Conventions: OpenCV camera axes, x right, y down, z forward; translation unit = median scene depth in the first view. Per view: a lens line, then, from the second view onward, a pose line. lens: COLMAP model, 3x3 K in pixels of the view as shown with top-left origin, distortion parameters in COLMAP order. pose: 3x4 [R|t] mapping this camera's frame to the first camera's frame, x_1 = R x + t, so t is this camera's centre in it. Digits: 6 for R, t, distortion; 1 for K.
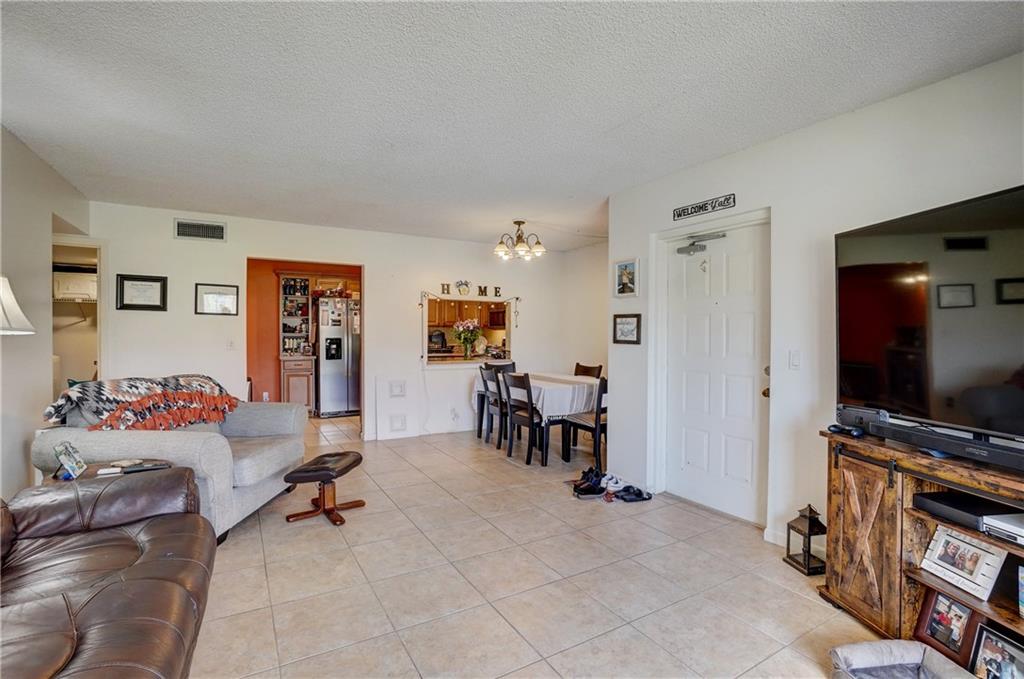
lens RADIAL K [[464.0, 0, 513.6], [0, 464.0, 337.5], [0, 0, 1]] dist [-0.063127, 0.026065]
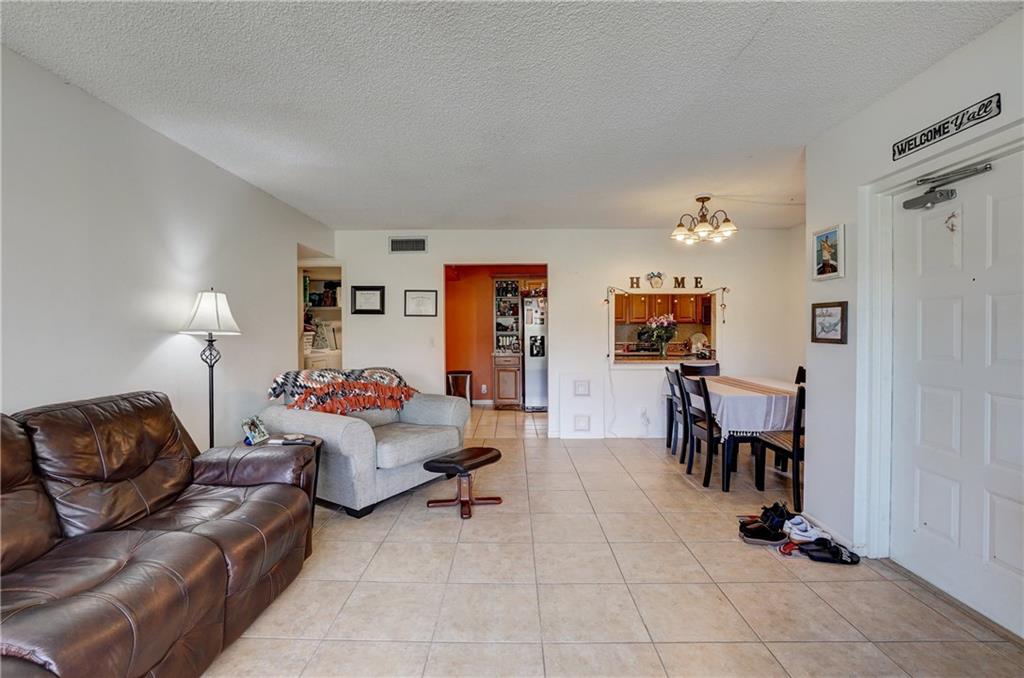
lens RADIAL K [[464.0, 0, 513.6], [0, 464.0, 337.0], [0, 0, 1]] dist [-0.063127, 0.026065]
pose [[0.857361, -0.001790, -0.514712, 0.181302], [0.004063, 0.999986, 0.003291, -0.000212], [0.514699, -0.004913, 0.857357, 0.127089]]
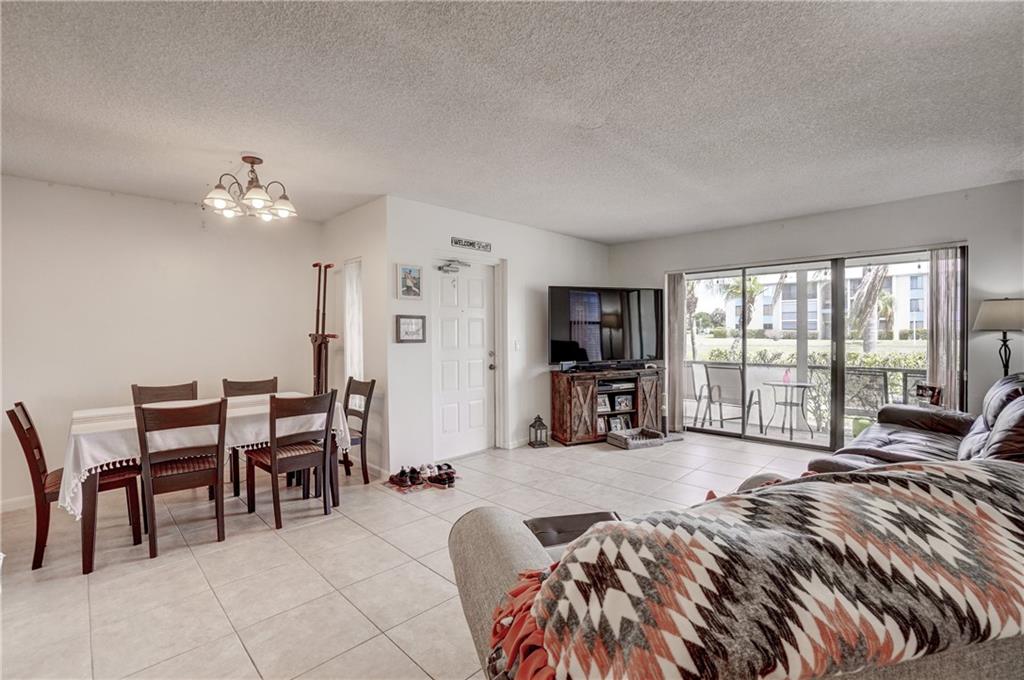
lens RADIAL K [[464.0, 0, 513.6], [0, 464.0, 338.0], [0, 0, 1]] dist [-0.063127, 0.026065]
pose [[-0.242637, -0.014565, 0.970008, -0.838745], [0.017285, 0.999664, 0.019334, -0.013664], [-0.969963, 0.021458, -0.242304, 1.002434]]
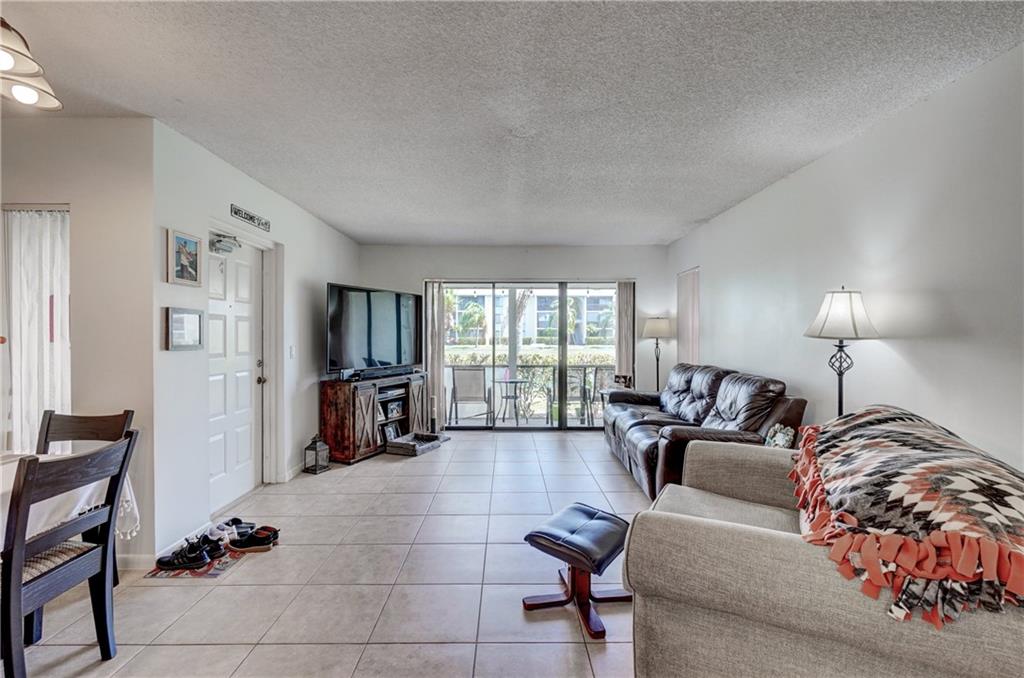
lens RADIAL K [[457.8, 0, 515.6], [0, 457.8, 337.9], [0, 0, 1]] dist [0.000025, -0.000158]
pose [[-0.864447, -0.008012, 0.502659, -0.547855], [-0.000973, 0.999898, 0.014264, -0.015113], [-0.502722, 0.011842, -0.864367, 1.323608]]
